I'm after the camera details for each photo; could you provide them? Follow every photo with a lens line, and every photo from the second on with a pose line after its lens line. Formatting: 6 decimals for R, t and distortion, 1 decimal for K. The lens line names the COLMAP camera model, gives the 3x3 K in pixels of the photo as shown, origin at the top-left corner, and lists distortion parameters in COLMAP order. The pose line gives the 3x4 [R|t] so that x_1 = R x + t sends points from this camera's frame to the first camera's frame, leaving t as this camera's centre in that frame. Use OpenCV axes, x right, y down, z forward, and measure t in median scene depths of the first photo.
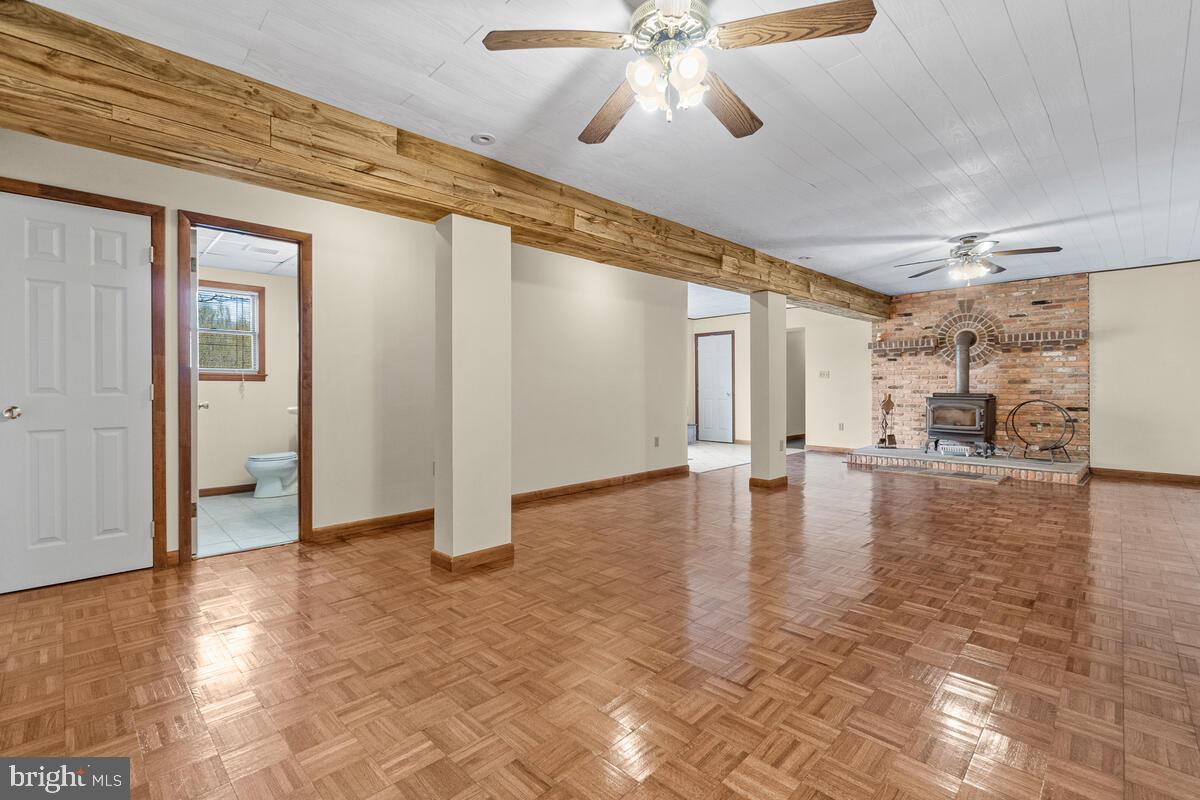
lens RADIAL K [[535.6, 0, 603.9], [0, 535.6, 391.0], [0, 0, 1]] dist [-0.001098, 0.000155]
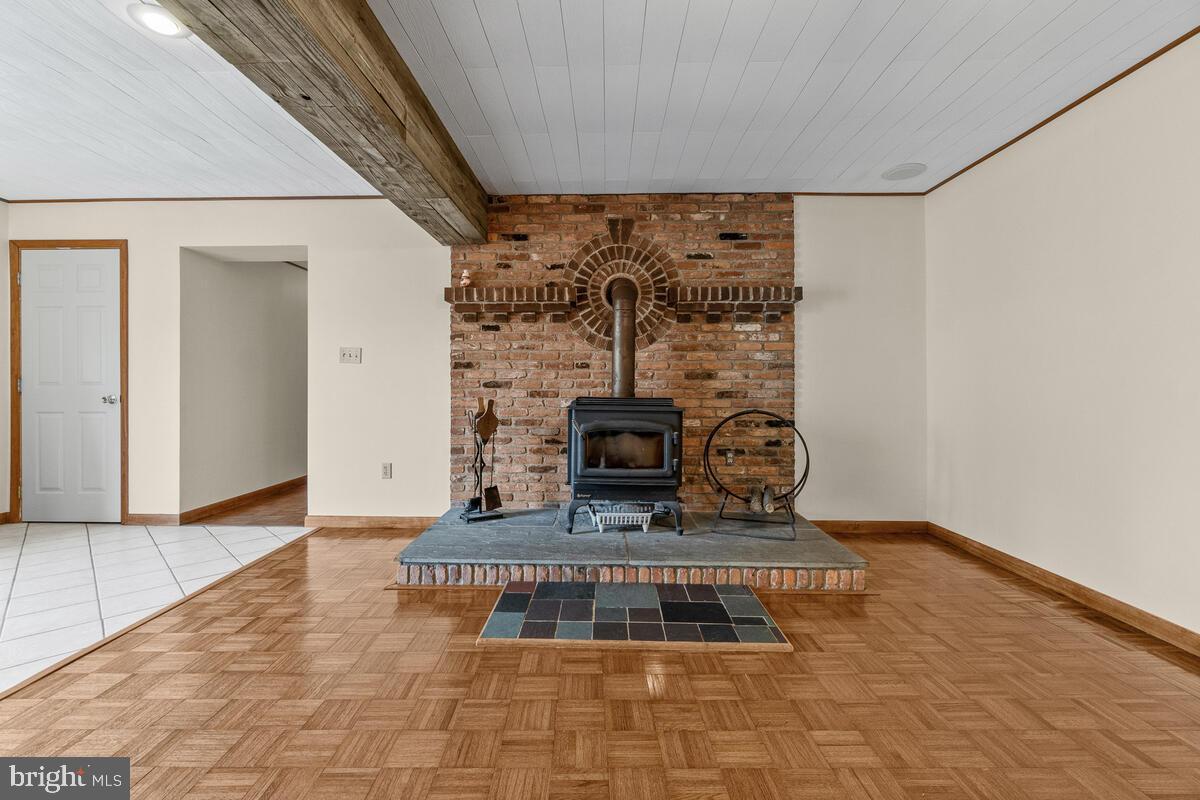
lens RADIAL K [[520.7, 0, 593.1], [0, 520.7, 383.0], [0, 0, 1]] dist [-0.000670, -0.000529]
pose [[0.717301, 0.004325, 0.696750, 0.308934], [0.000337, 0.999978, -0.006553, -0.006179], [-0.696763, 0.004935, 0.717284, 0.666821]]
